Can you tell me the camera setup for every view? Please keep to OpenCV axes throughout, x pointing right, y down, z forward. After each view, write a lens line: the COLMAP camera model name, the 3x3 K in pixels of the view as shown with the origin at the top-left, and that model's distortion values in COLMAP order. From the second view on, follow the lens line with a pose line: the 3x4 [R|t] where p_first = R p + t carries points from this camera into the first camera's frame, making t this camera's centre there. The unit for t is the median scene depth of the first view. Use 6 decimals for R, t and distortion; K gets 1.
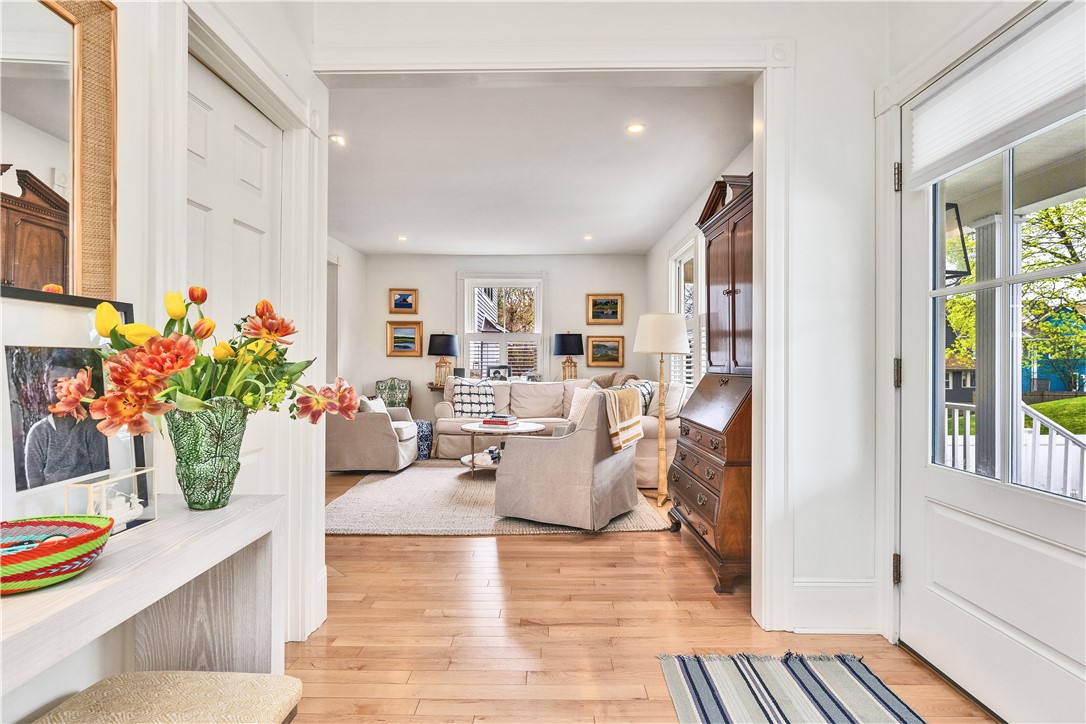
lens RADIAL K [[519.5, 0, 538.0], [0, 519.5, 365.1], [0, 0, 1]] dist [-0.000311, -0.000488]
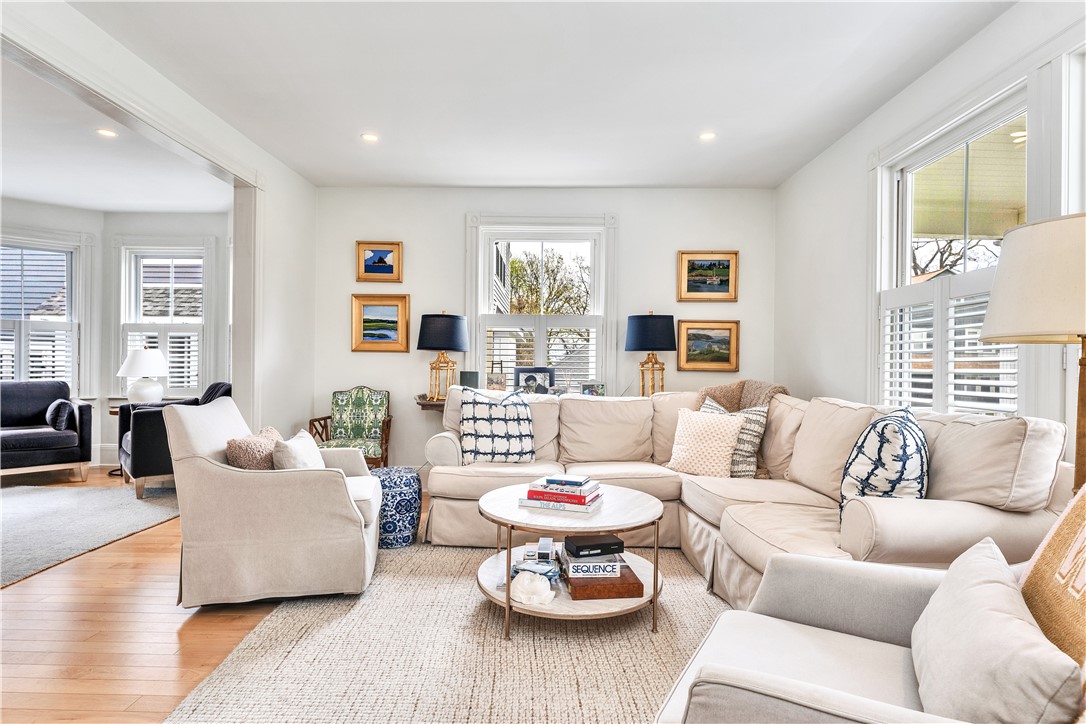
lens RADIAL K [[556.7, 0, 541.1], [0, 556.7, 365.1], [0, 0, 1]] dist [-0.001235, -0.000736]
pose [[0.999933, 0.007036, -0.009217, -0.062451], [-0.007033, 0.999975, 0.000331, -0.002281], [0.009219, -0.000267, 0.999957, 0.355286]]
